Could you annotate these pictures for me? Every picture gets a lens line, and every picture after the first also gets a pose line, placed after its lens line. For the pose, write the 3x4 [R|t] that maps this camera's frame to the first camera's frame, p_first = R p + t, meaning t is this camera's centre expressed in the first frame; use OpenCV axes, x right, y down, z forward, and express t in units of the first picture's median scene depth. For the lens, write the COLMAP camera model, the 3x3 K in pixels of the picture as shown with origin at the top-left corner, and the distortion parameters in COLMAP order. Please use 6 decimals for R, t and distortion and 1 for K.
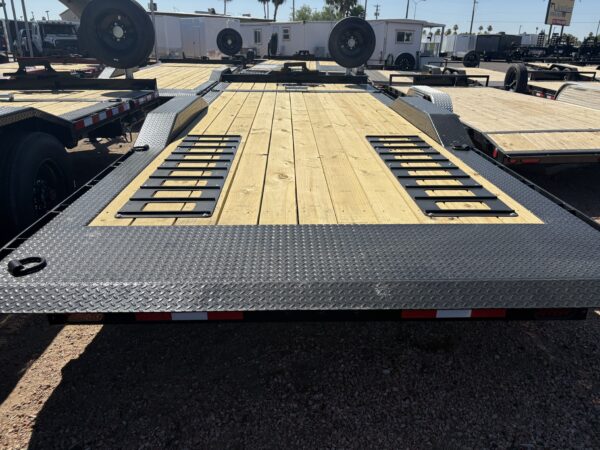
lens RADIAL K [[476.8, 0, 300.0], [0, 476.8, 225.0], [0, 0, 1]] dist [0.070525, -0.090250]
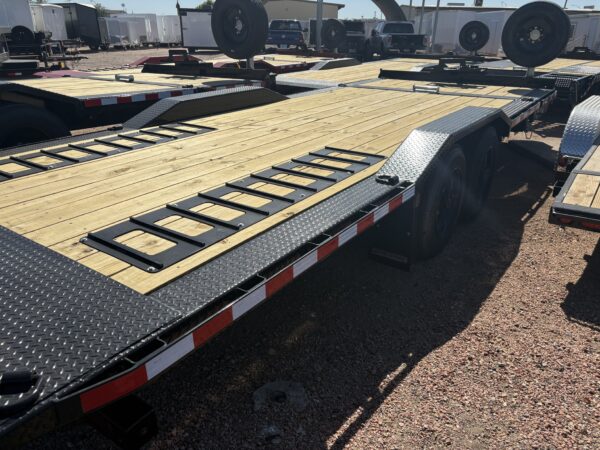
lens RADIAL K [[465.9, 0, 300.0], [0, 465.9, 225.0], [0, 0, 1]] dist [-0.001515, 0.000137]
pose [[0.758681, 0.240958, -0.605262, 0.457028], [-0.231639, 0.968145, 0.095070, -0.091779], [0.608889, 0.068075, 0.790329, 0.274302]]
